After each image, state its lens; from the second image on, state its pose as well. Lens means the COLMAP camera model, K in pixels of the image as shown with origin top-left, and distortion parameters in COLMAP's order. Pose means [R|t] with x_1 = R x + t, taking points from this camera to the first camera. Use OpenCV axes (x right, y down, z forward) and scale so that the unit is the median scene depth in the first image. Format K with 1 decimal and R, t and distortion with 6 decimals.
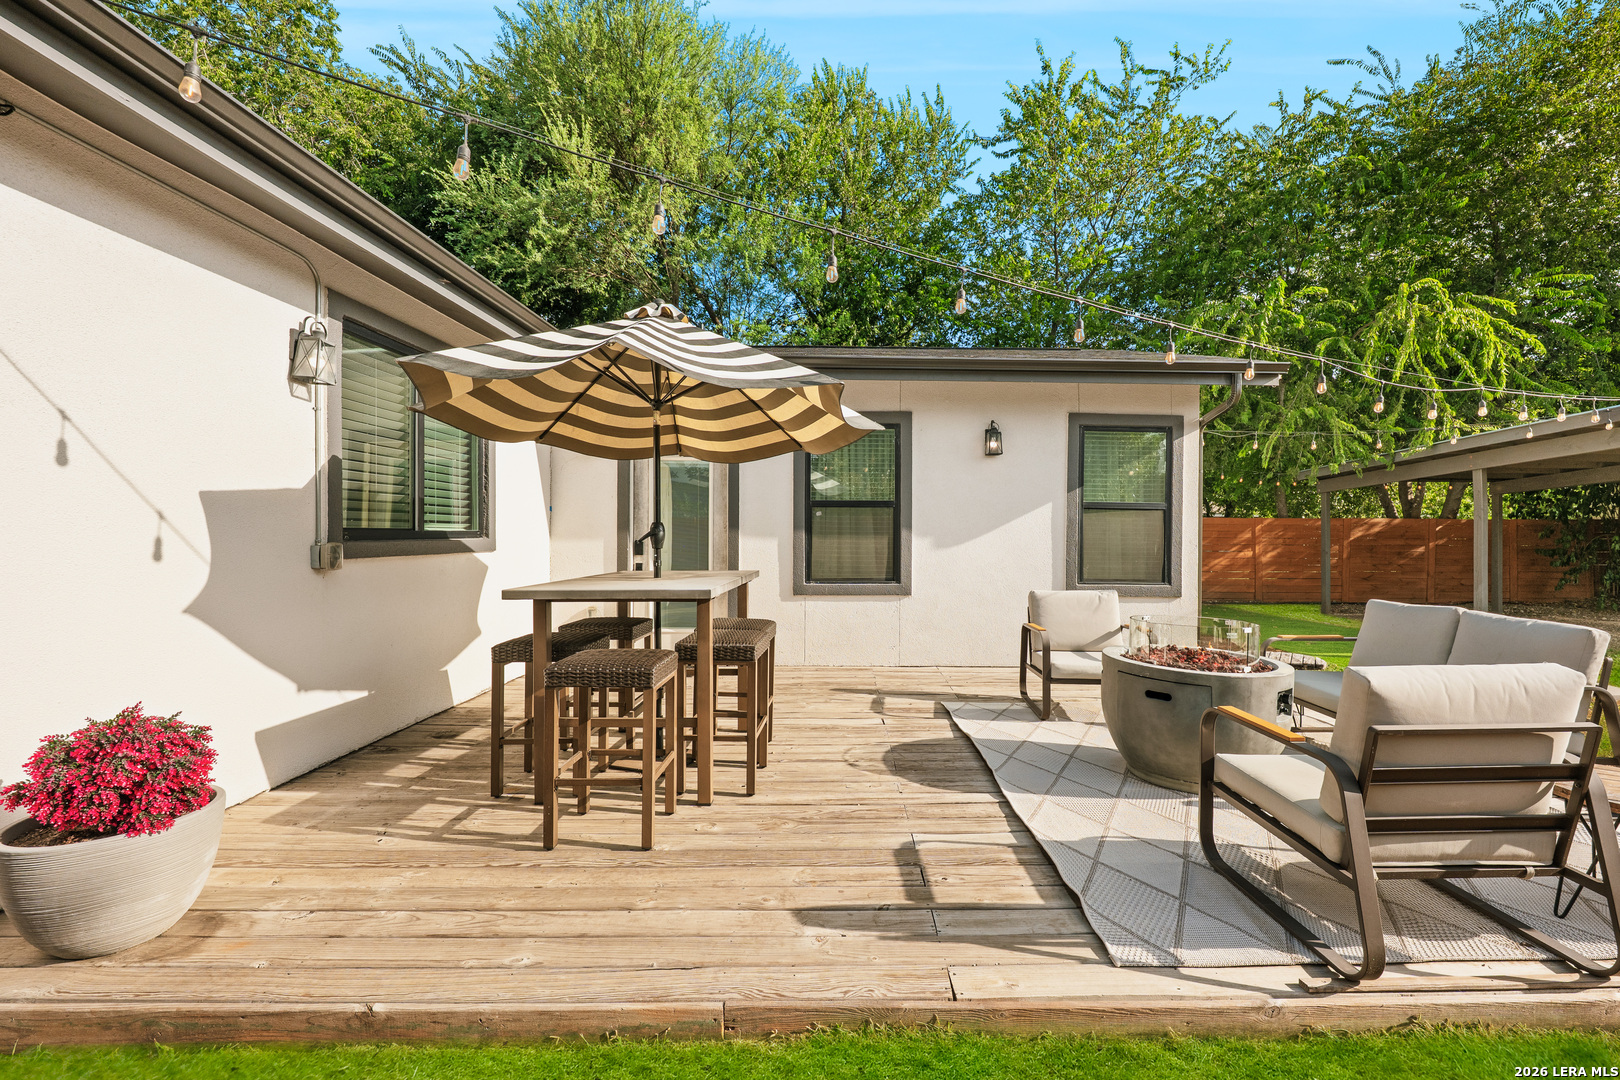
lens RADIAL K [[680.1, 0, 810.0], [0, 680.1, 540.0], [0, 0, 1]] dist [-0.012900, 0.000387]
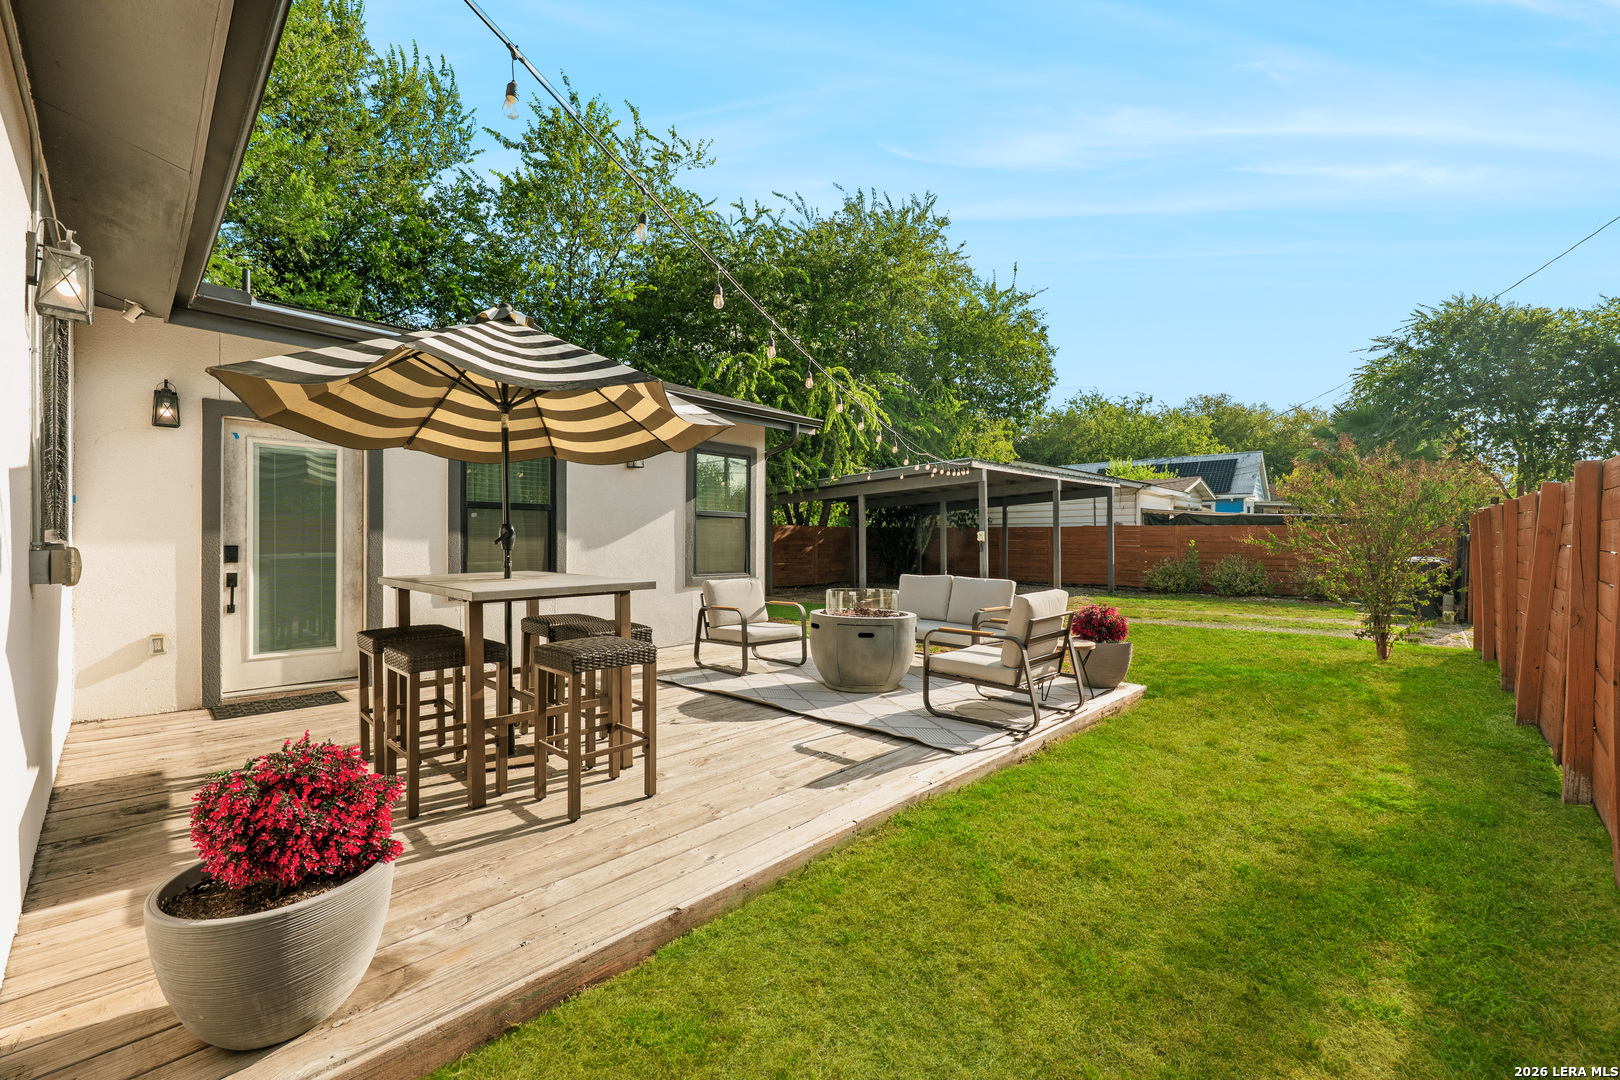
lens RADIAL K [[680.1, 0, 810.0], [0, 680.1, 540.0], [0, 0, 1]] dist [-0.012900, 0.000387]
pose [[0.694427, -0.003392, 0.719555, -0.566994], [0.005517, 0.999985, -0.000610, -0.000130], [-0.719542, 0.004393, 0.694435, -0.030682]]
